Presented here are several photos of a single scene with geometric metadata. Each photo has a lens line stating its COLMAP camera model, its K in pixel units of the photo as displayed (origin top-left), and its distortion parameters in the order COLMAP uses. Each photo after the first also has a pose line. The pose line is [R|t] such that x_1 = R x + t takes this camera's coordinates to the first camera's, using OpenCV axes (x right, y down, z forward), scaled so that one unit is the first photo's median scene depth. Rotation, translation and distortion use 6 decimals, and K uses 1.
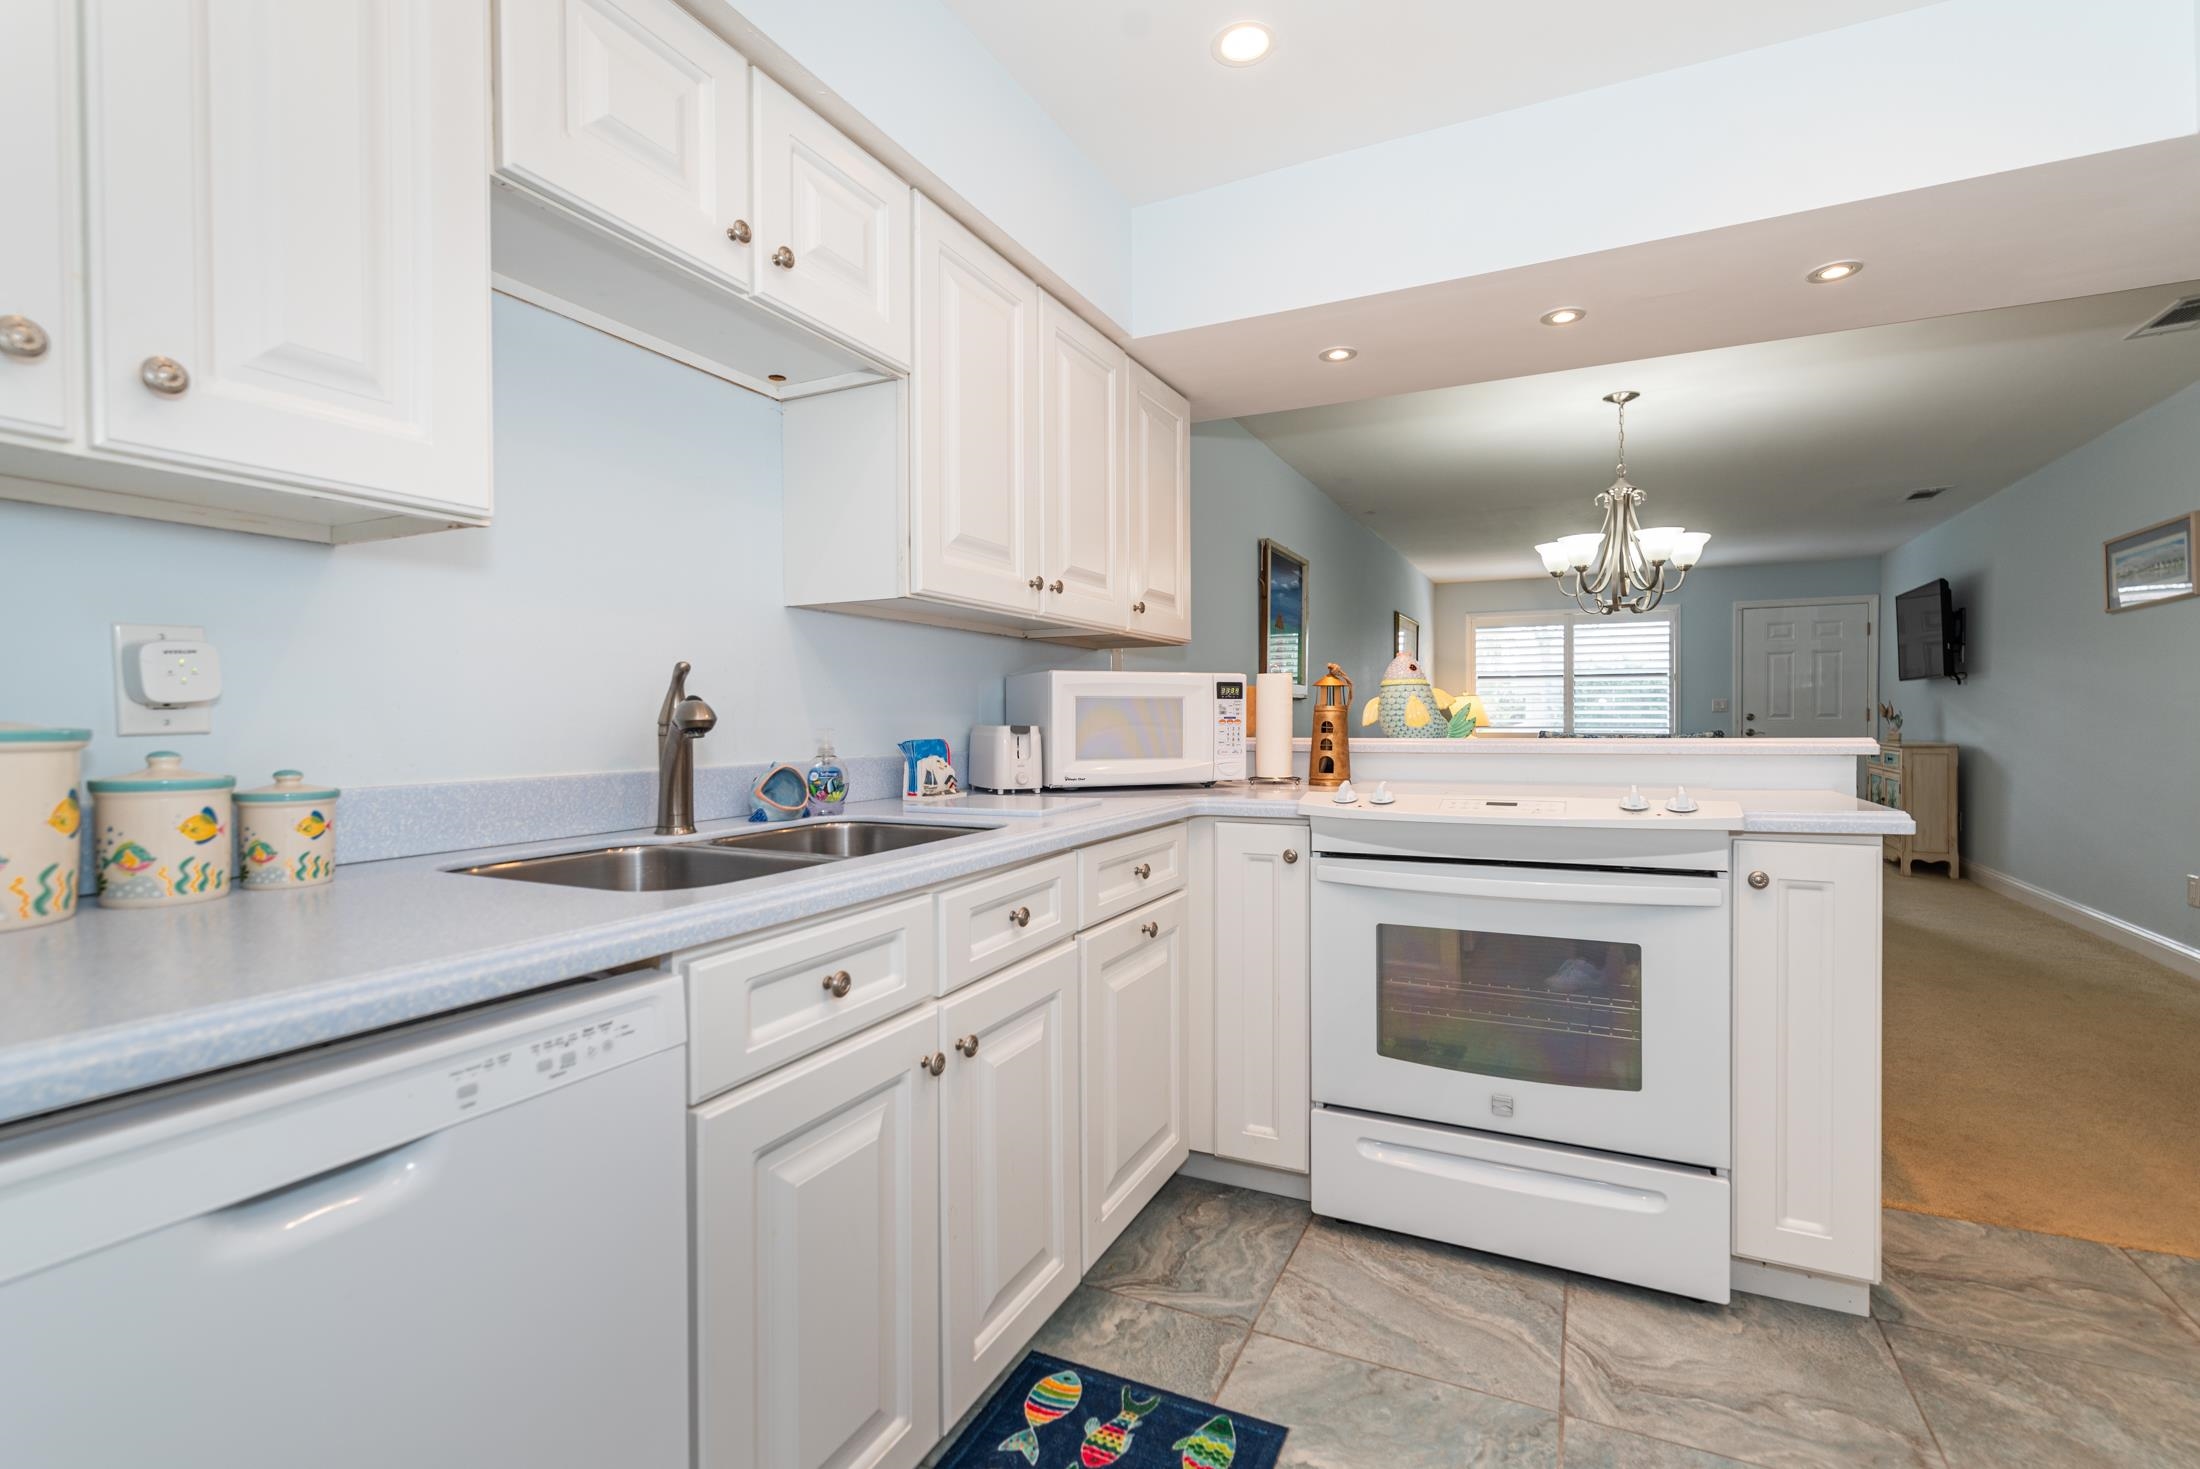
lens RADIAL K [[970.8, 0, 1088.7], [0, 970.8, 714.9], [0, 0, 1]] dist [0.000200, 0.000413]
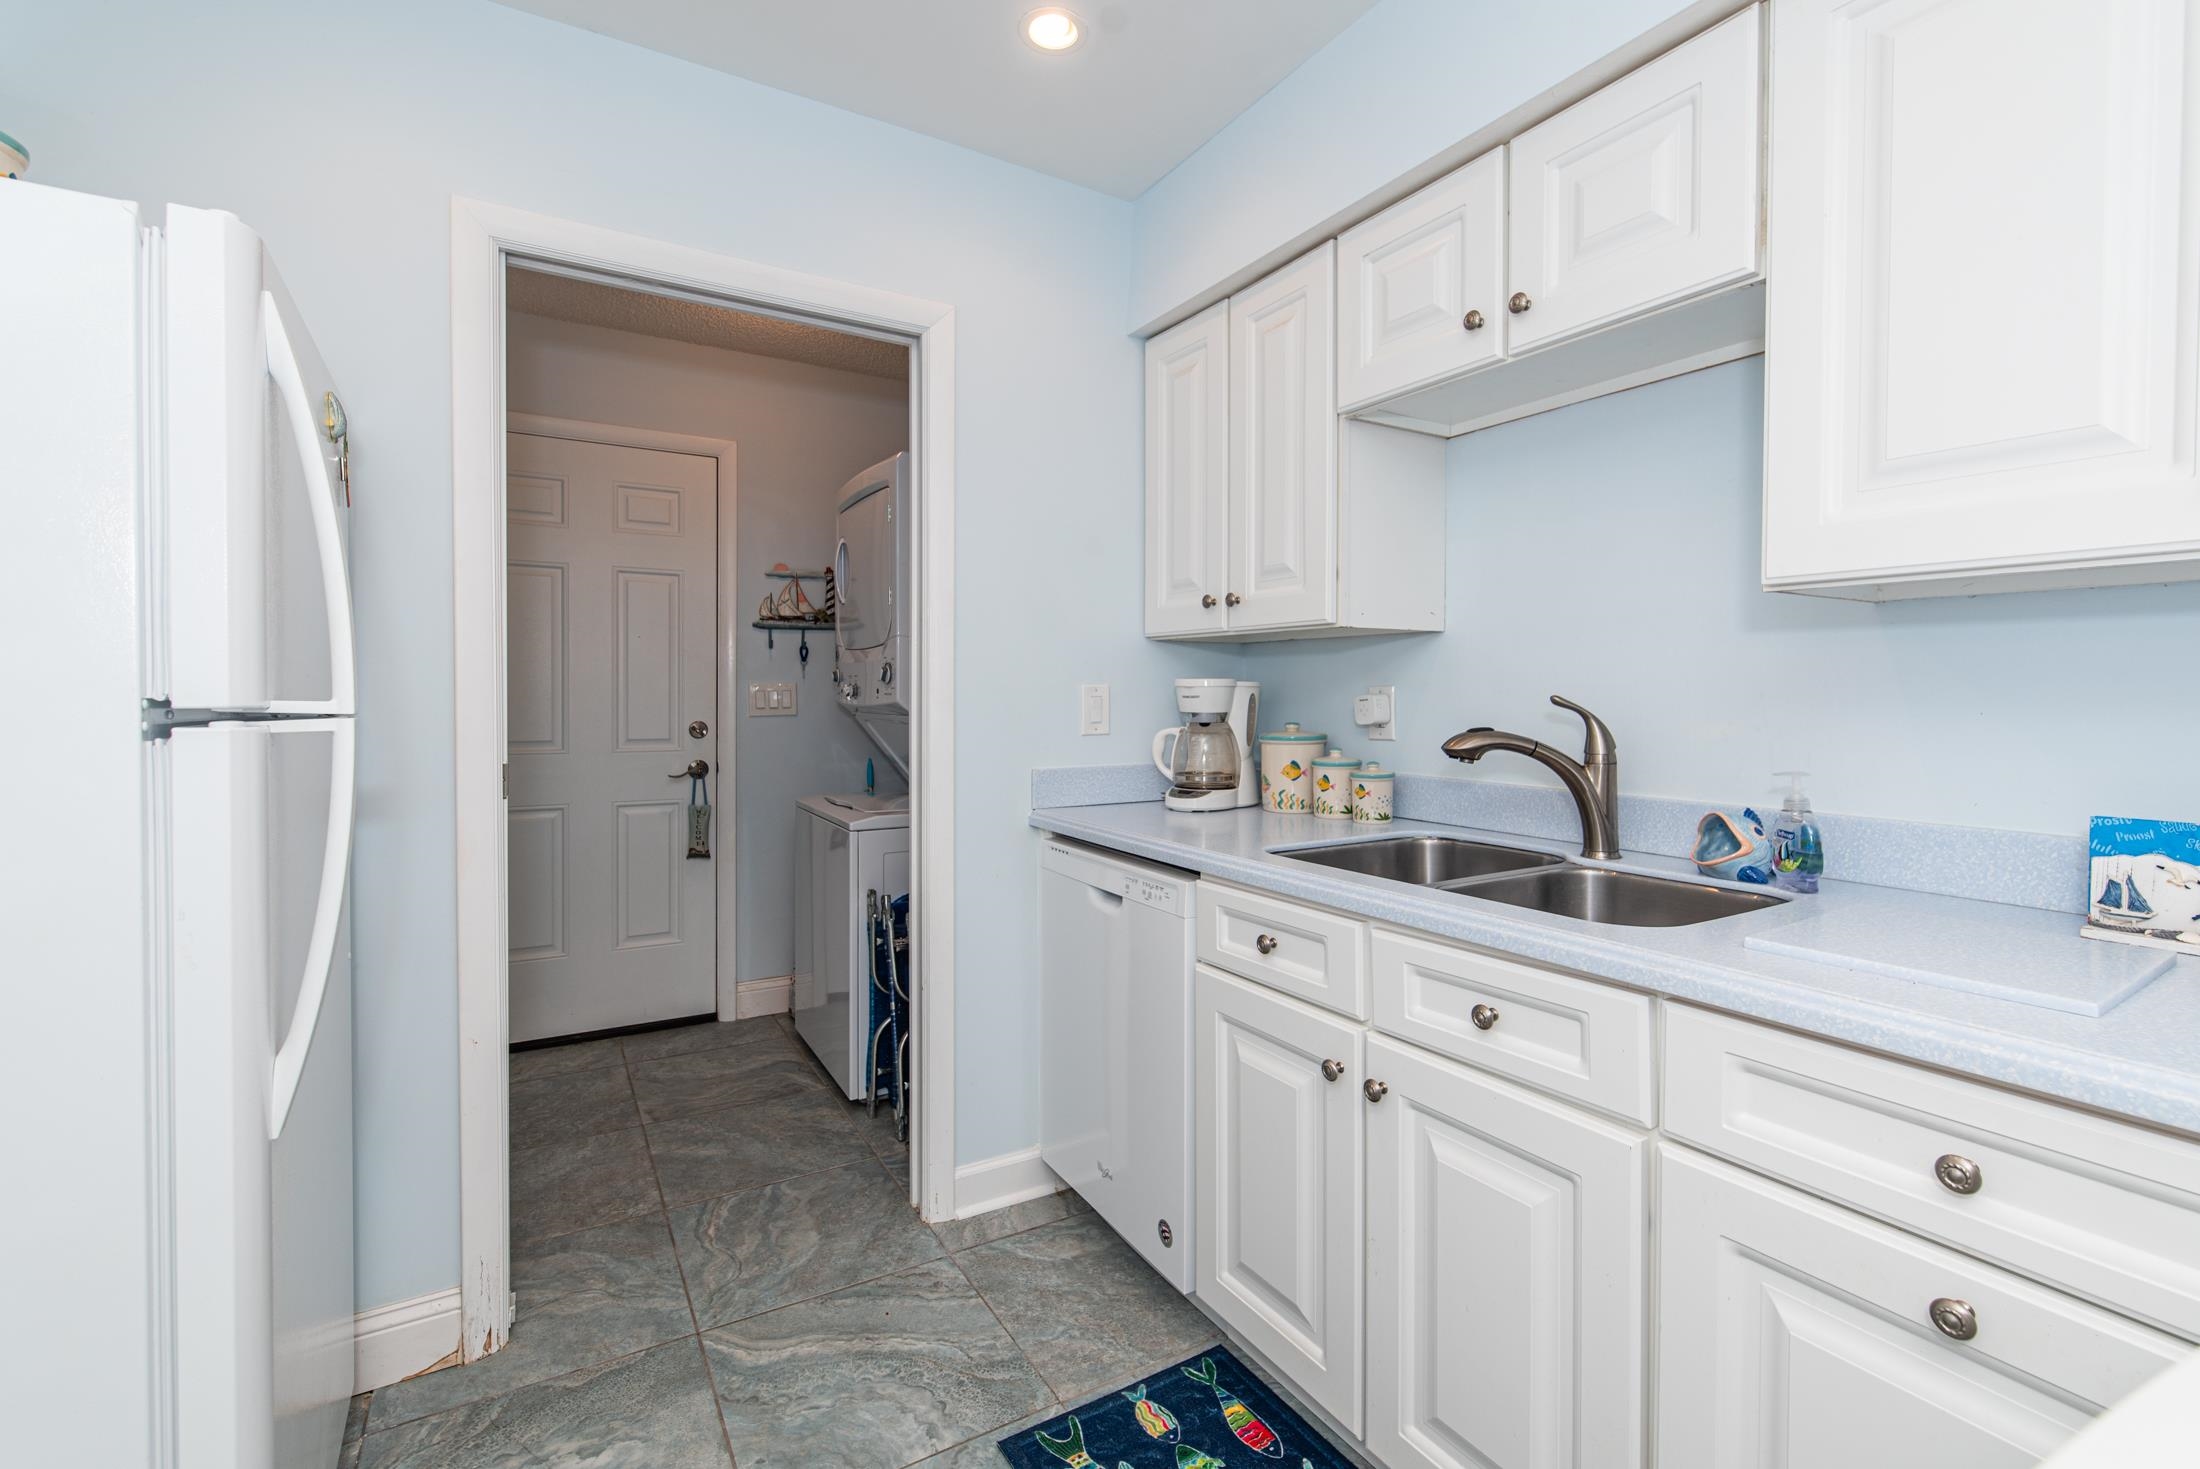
lens RADIAL K [[954.0, 0, 1153.3], [0, 954.0, 699.5], [0, 0, 1]] dist [0.001240, 0.000138]
pose [[-0.487897, 0.009412, -0.872850, 0.668265], [0.000547, 0.999945, 0.010477, -0.055510], [0.872901, 0.004634, -0.487875, 1.020577]]
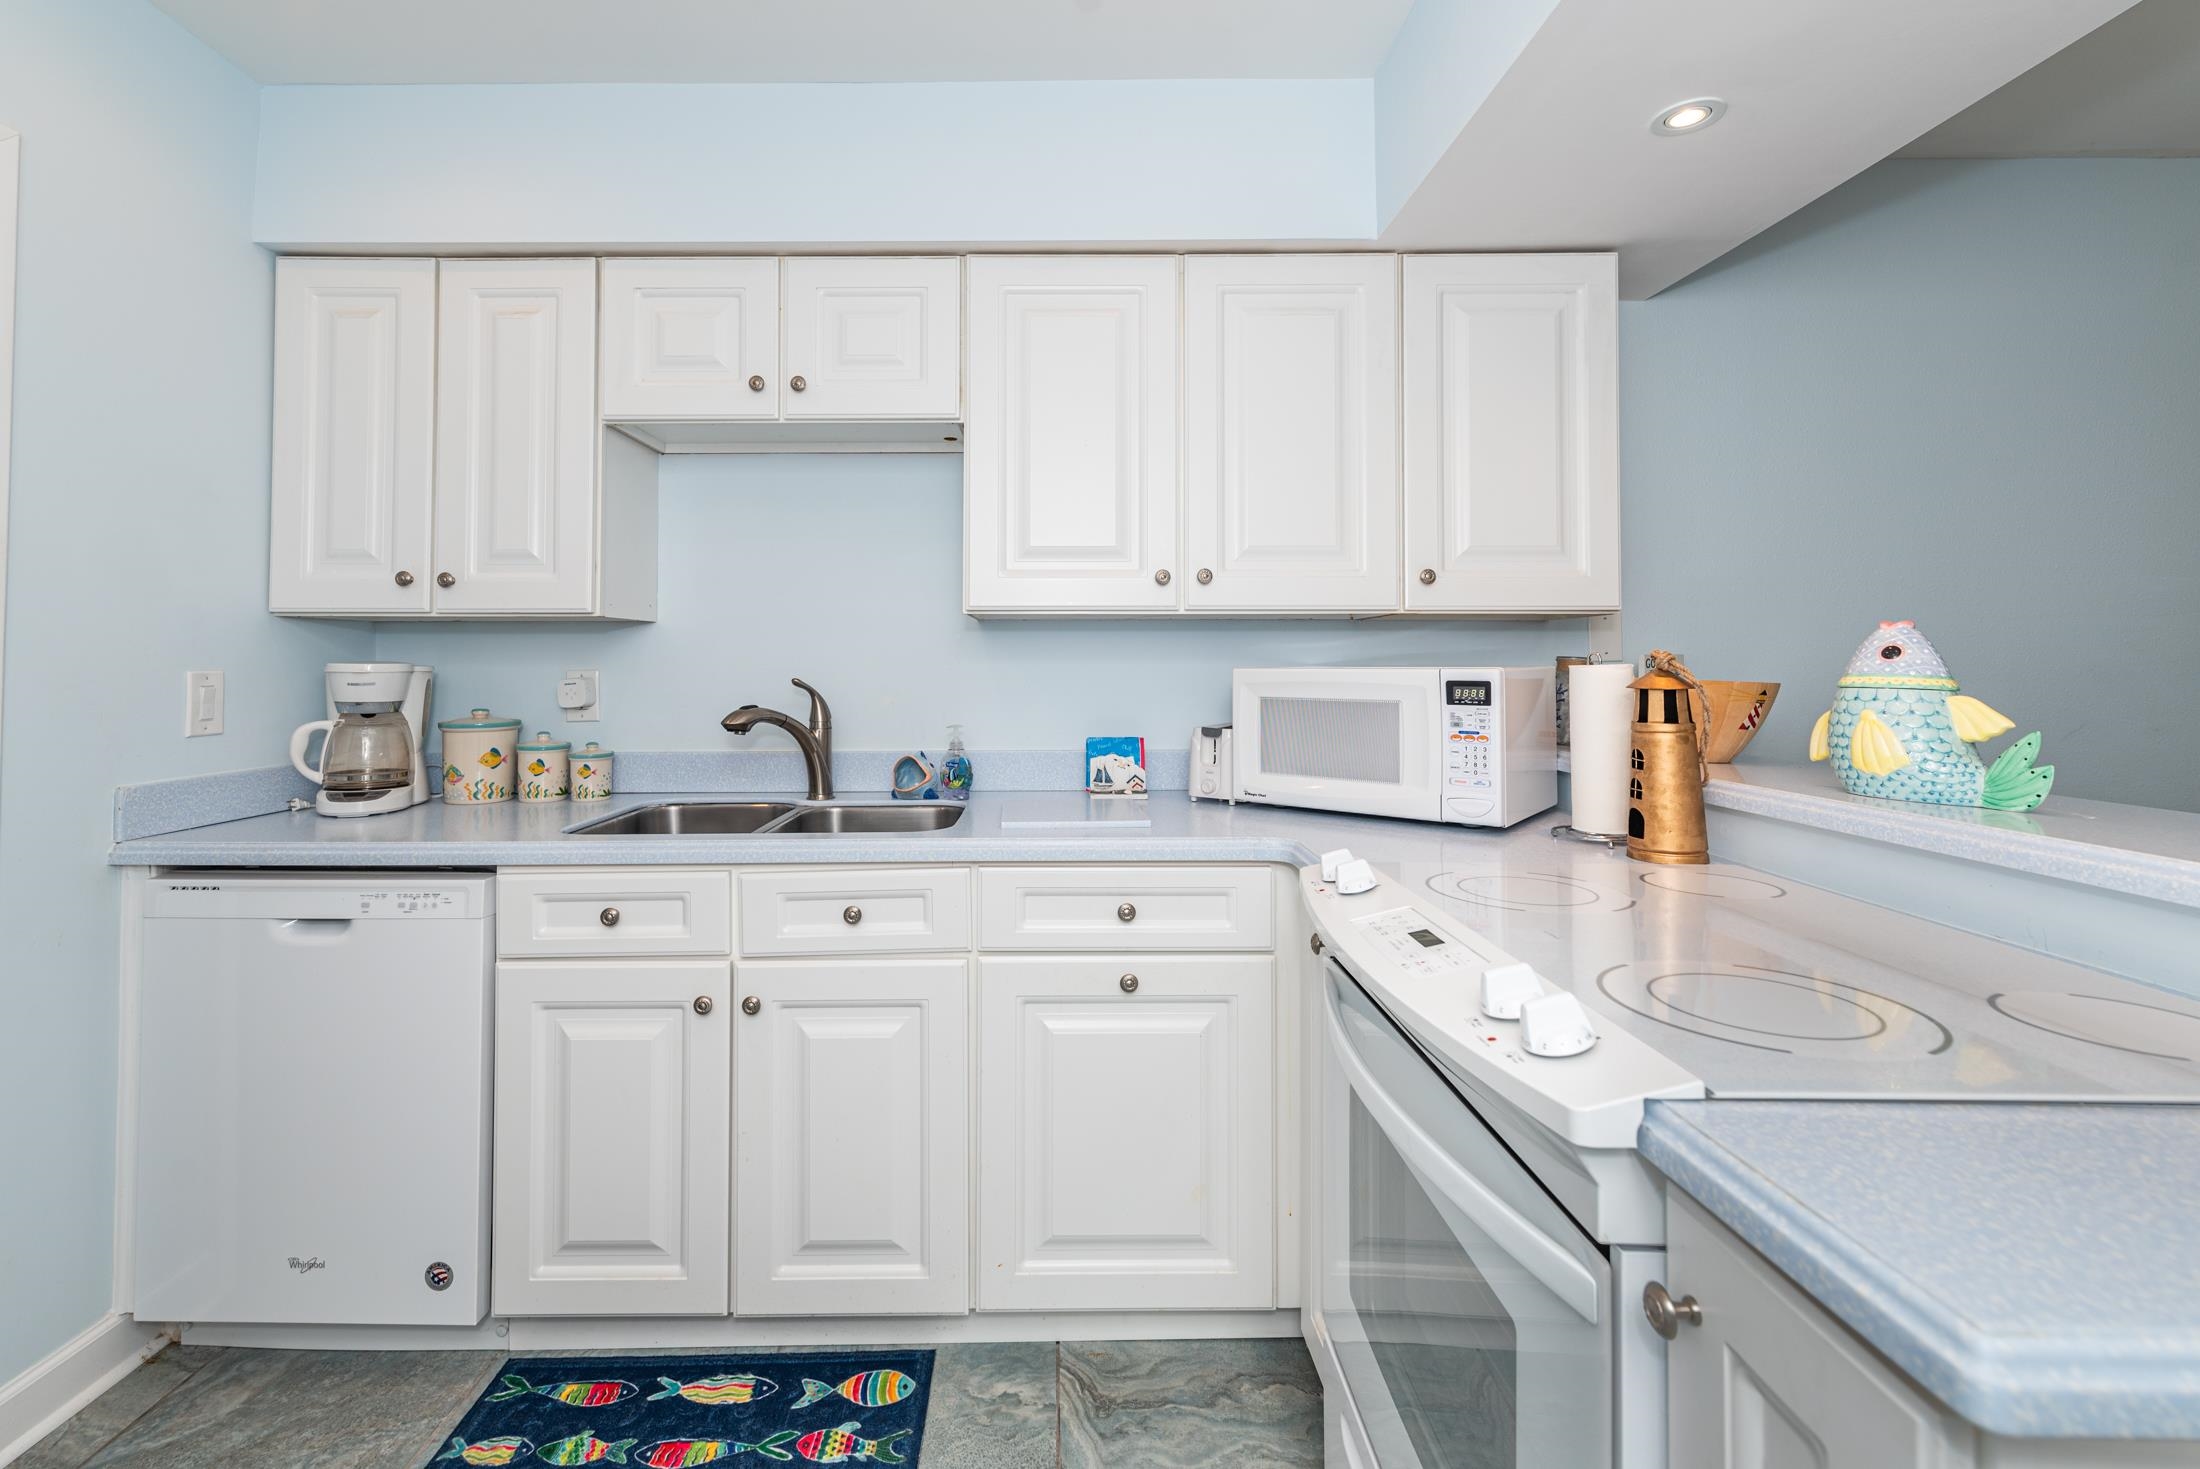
lens RADIAL K [[944.2, 0, 1034.2], [0, 944.2, 629.4], [0, 0, 1]] dist [0.001746, 0.000440]
pose [[0.454083, -0.031205, -0.890413, 0.885072], [0.002921, 0.999433, -0.033536, -0.071398], [0.890955, 0.012627, 0.453916, 0.617119]]
